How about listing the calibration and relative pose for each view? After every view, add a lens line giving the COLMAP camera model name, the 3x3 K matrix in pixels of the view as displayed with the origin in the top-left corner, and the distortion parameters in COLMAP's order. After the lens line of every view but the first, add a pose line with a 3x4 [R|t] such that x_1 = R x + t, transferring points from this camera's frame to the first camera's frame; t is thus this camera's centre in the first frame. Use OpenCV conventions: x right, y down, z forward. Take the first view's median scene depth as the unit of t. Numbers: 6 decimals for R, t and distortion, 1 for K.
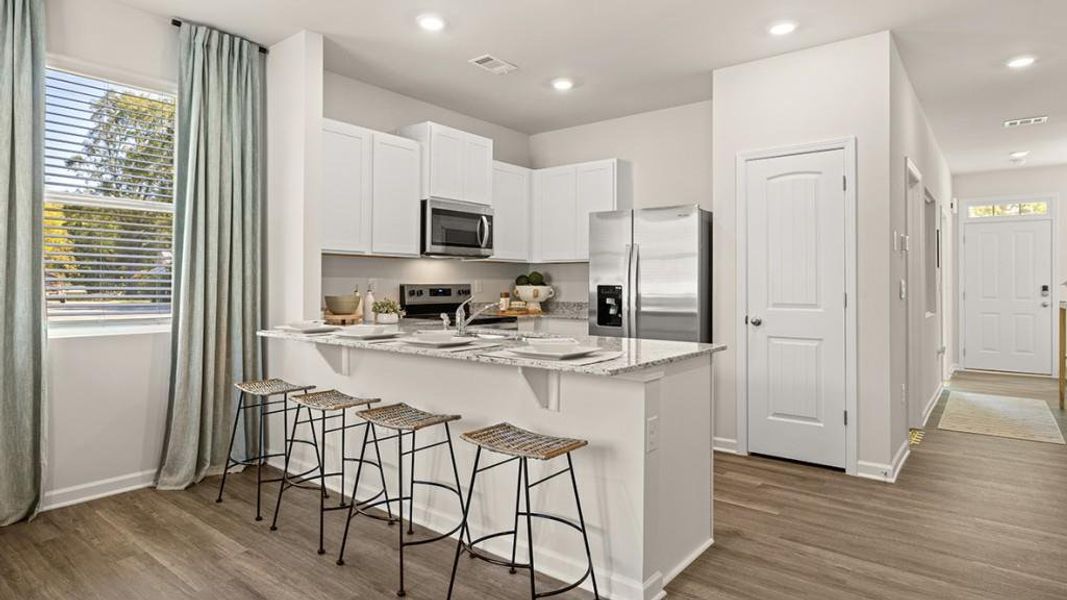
lens RADIAL K [[588.1, 0, 521.5], [0, 588.1, 277.7], [0, 0, 1]] dist [-0.006161, 0.001385]
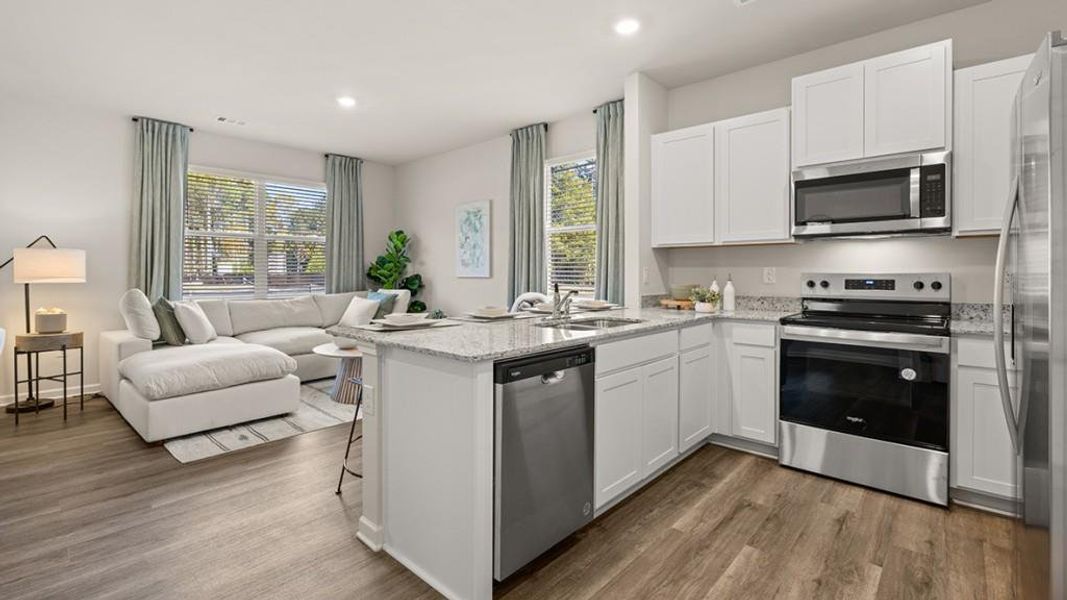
lens RADIAL K [[474.2, 0, 508.3], [0, 474.2, 275.2], [0, 0, 1]] dist [-0.002406, -0.000329]
pose [[-0.080959, -0.000609, -0.996717, 0.598667], [0.009200, 0.999957, -0.001358, 0.011793], [0.996675, -0.009280, -0.080950, 0.711652]]
